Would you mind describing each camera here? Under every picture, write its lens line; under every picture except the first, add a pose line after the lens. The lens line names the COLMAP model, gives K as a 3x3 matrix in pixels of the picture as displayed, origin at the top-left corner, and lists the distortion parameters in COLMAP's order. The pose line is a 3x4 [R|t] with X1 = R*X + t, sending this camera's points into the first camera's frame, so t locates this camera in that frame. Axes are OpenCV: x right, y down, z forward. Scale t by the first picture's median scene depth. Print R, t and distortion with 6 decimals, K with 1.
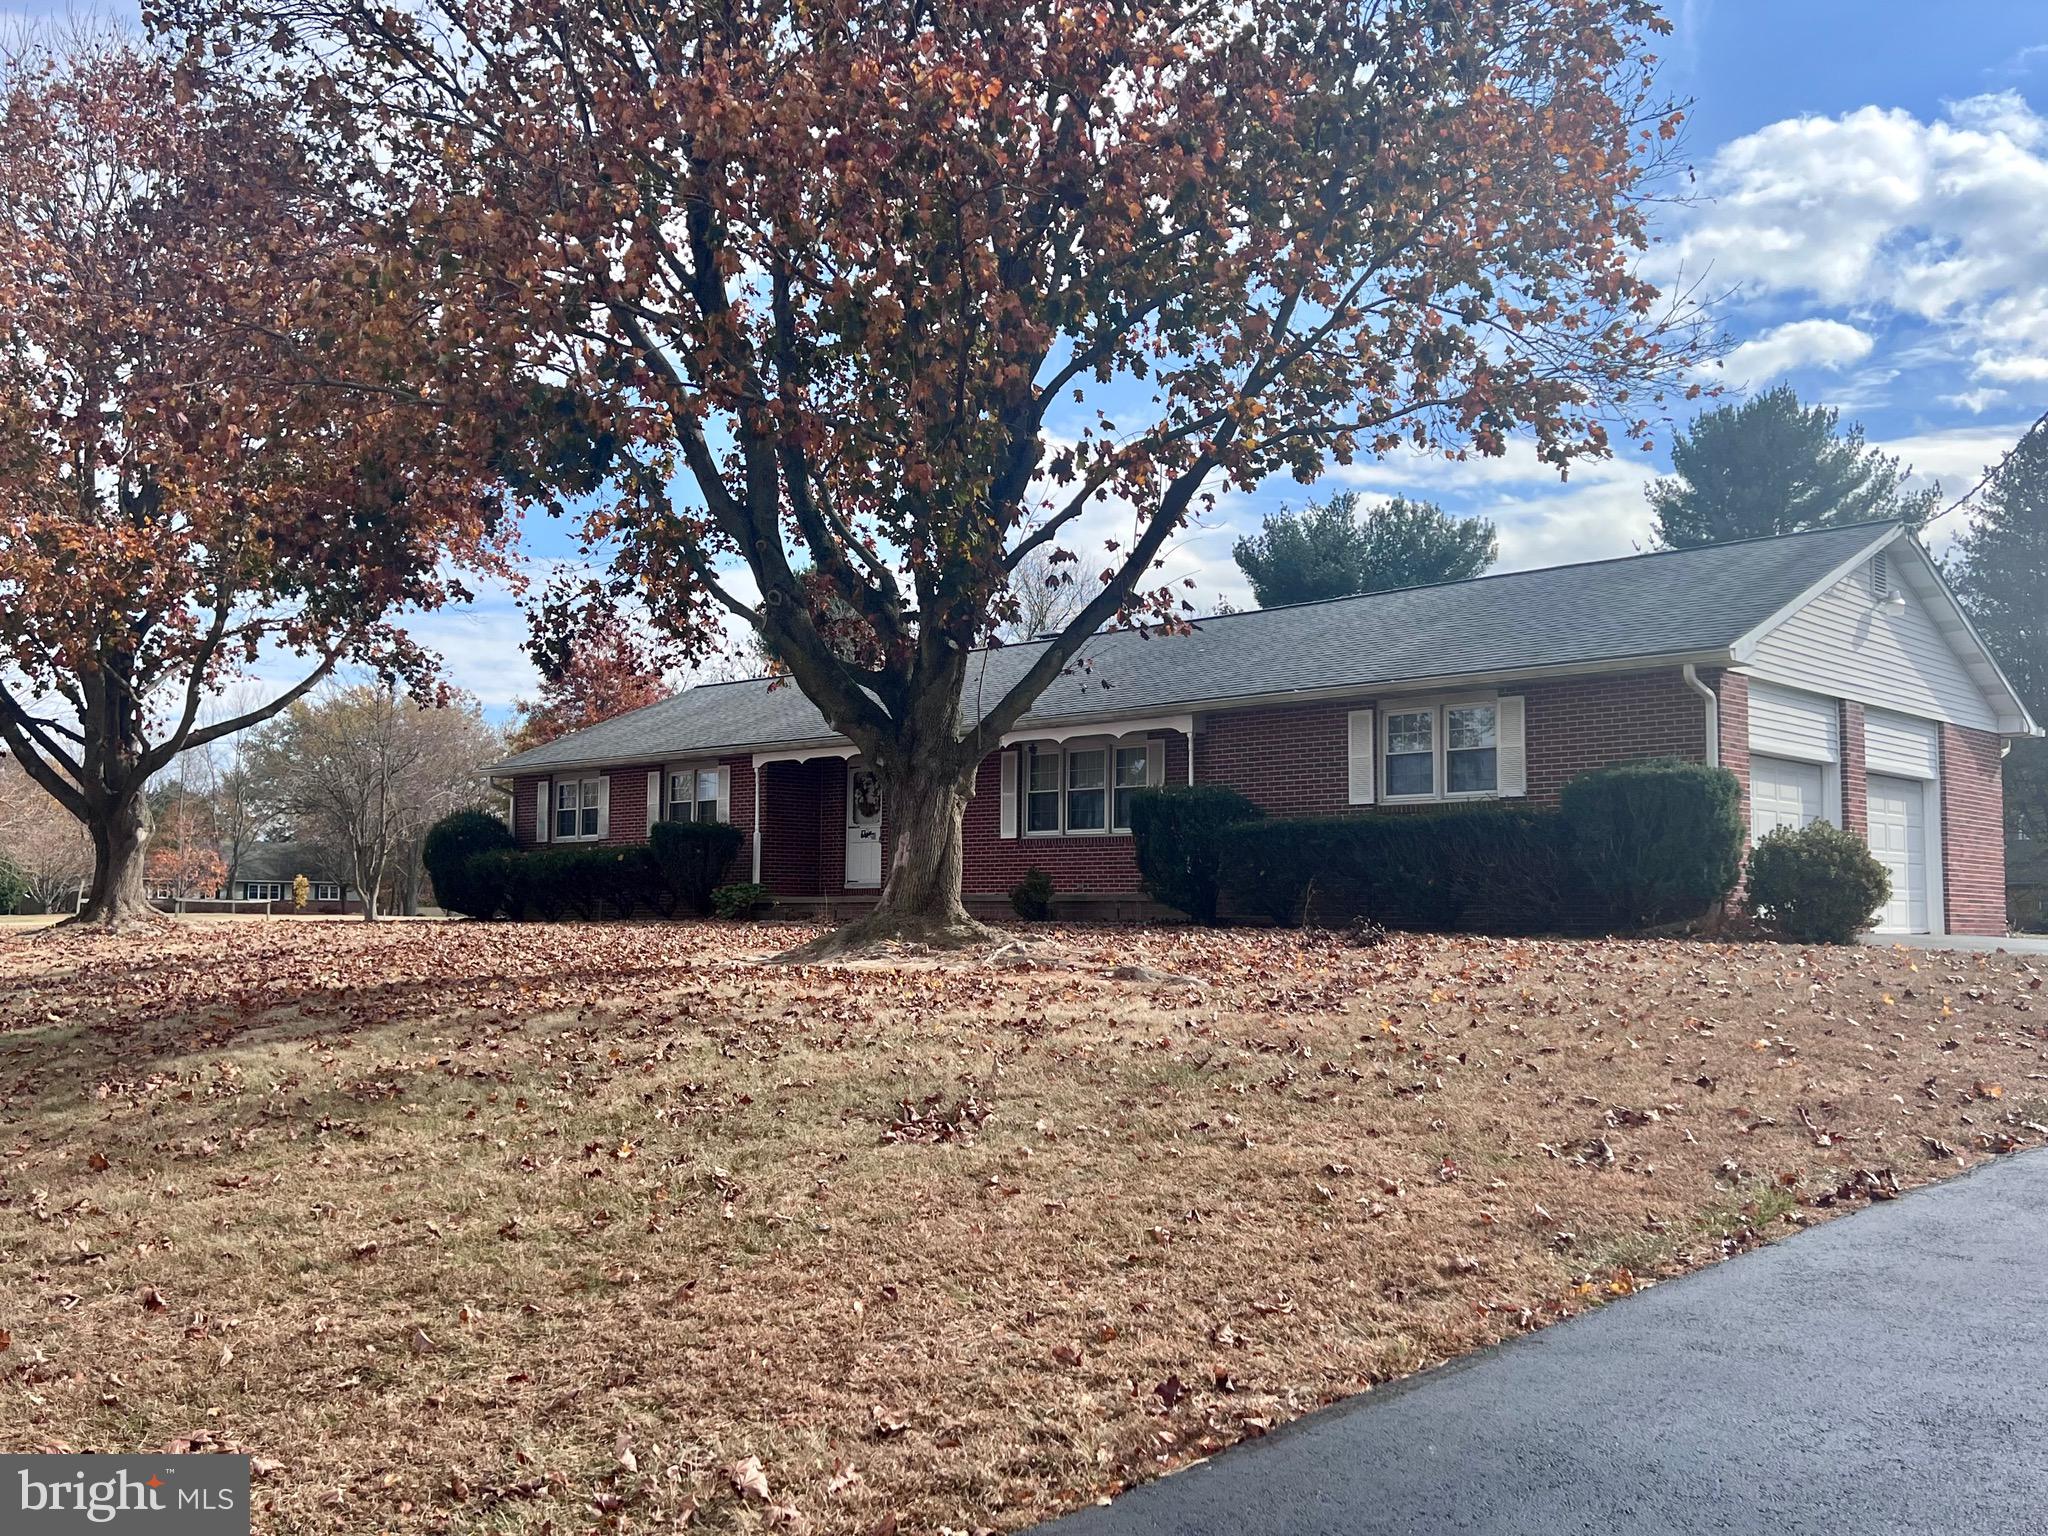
lens RADIAL K [[1996.4, 0, 1028.3], [0, 1996.4, 767.7], [0, 0, 1]] dist [-0.003516, 0.000000]
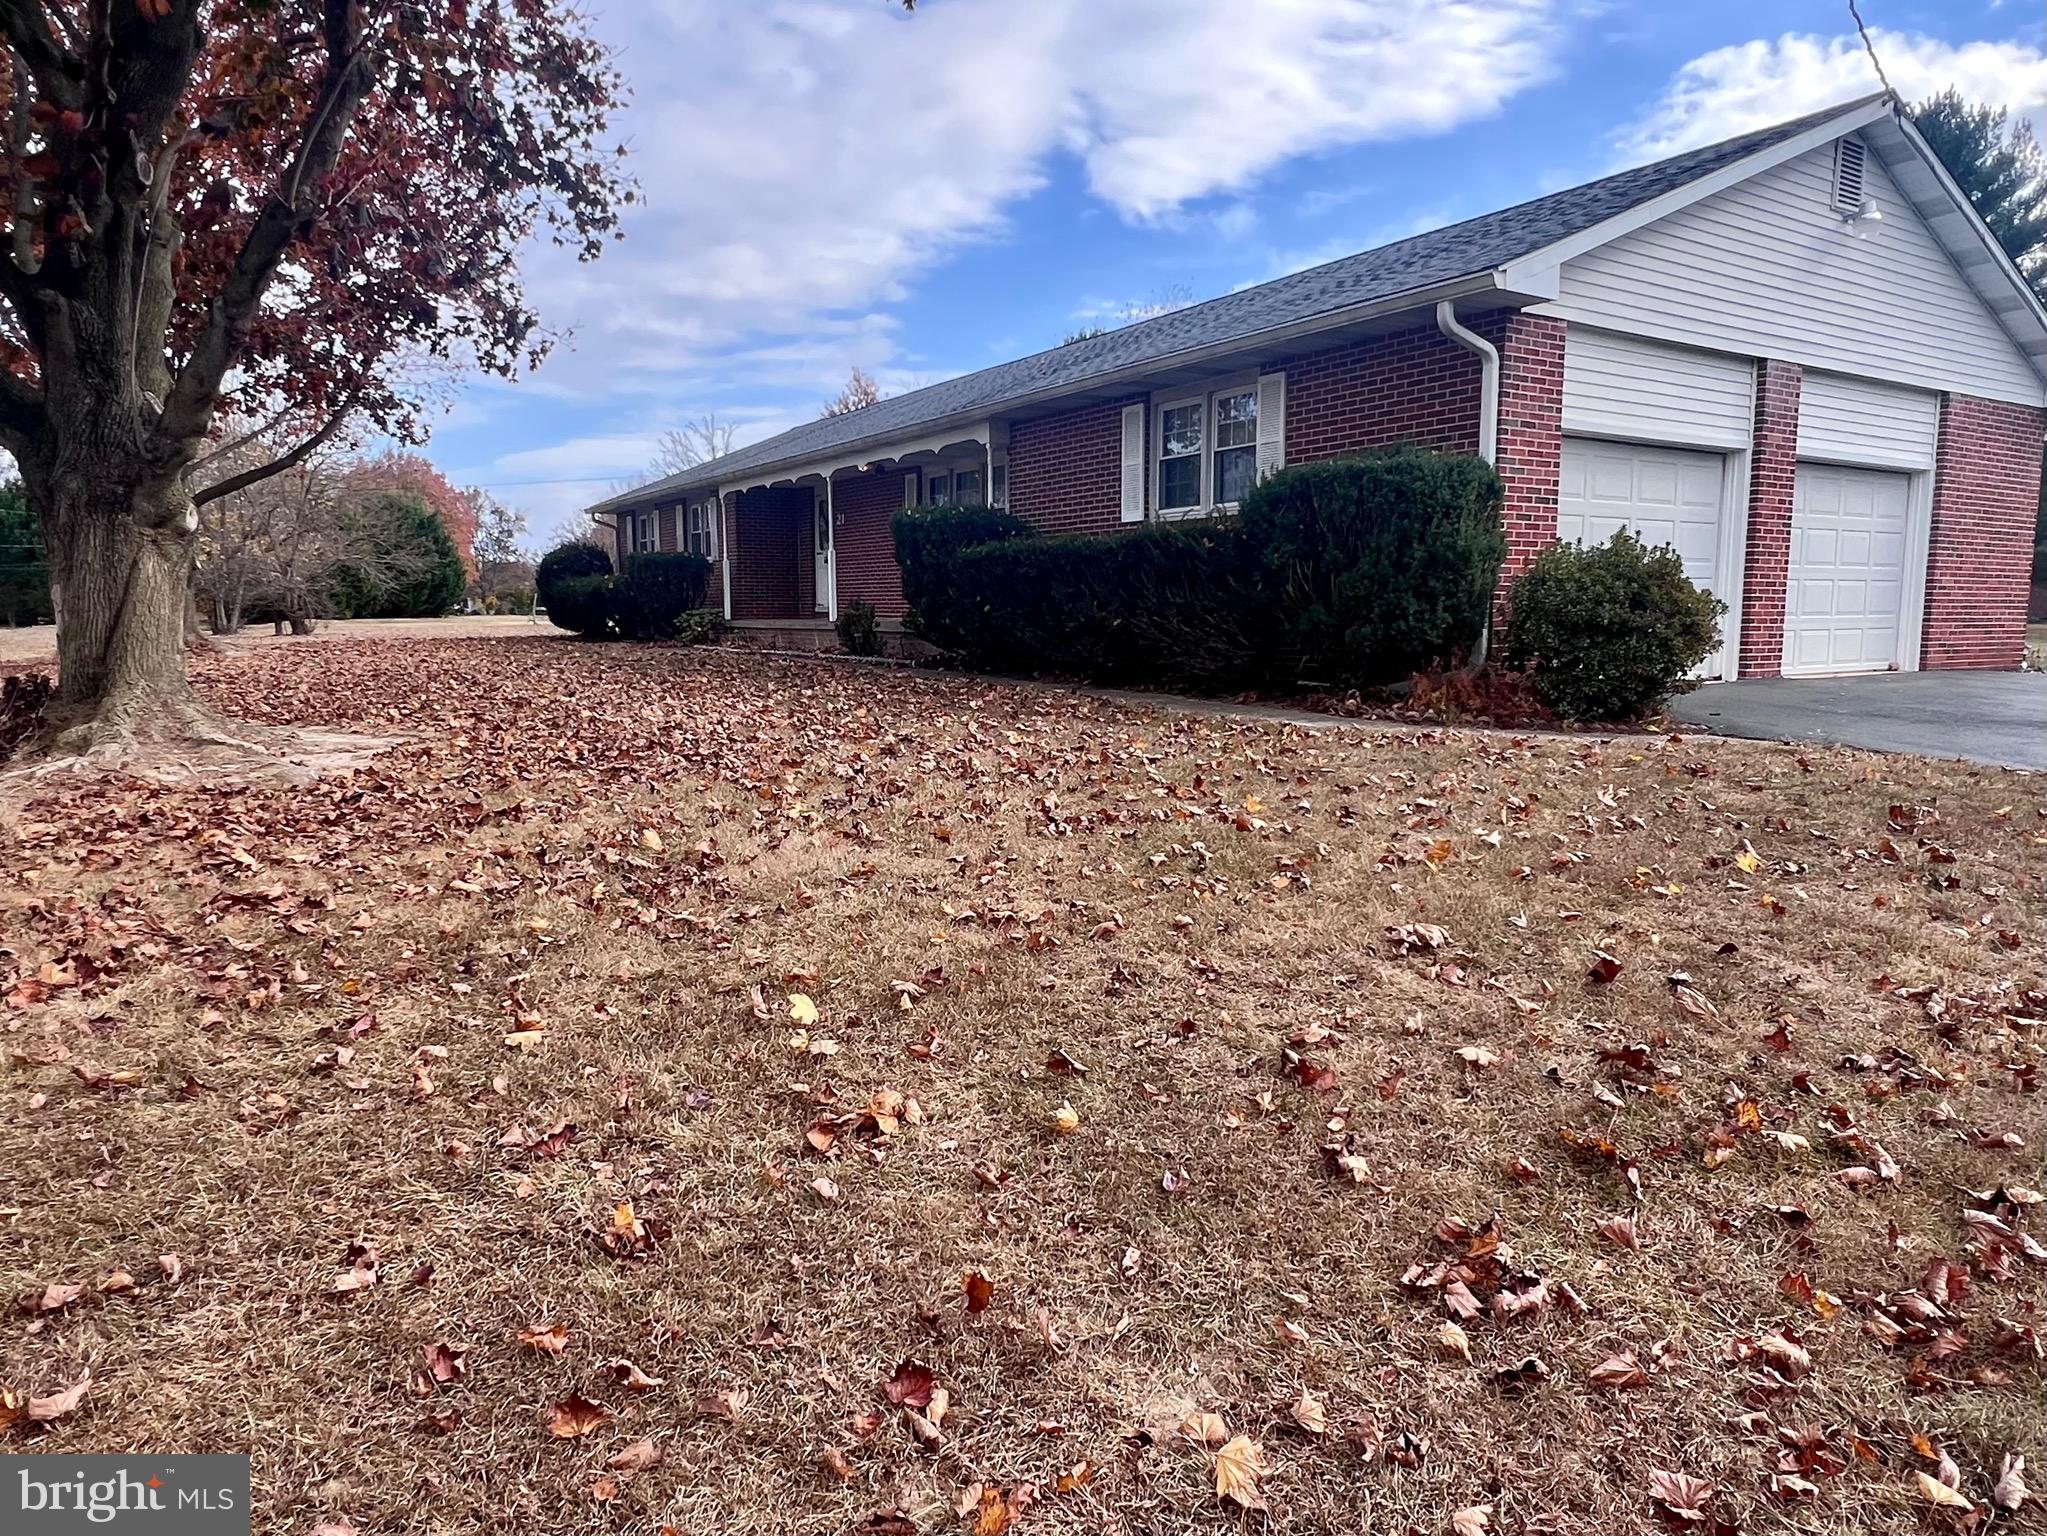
lens RADIAL K [[1341.2, 0, 1027.2], [0, 1341.2, 778.4], [0, 0, 1]] dist [-0.003488, -0.009239]
pose [[0.967065, 0.023441, -0.253448, 0.270691], [0.028826, 0.979258, 0.200558, 0.009950], [0.252893, -0.201258, 0.946330, 0.431316]]
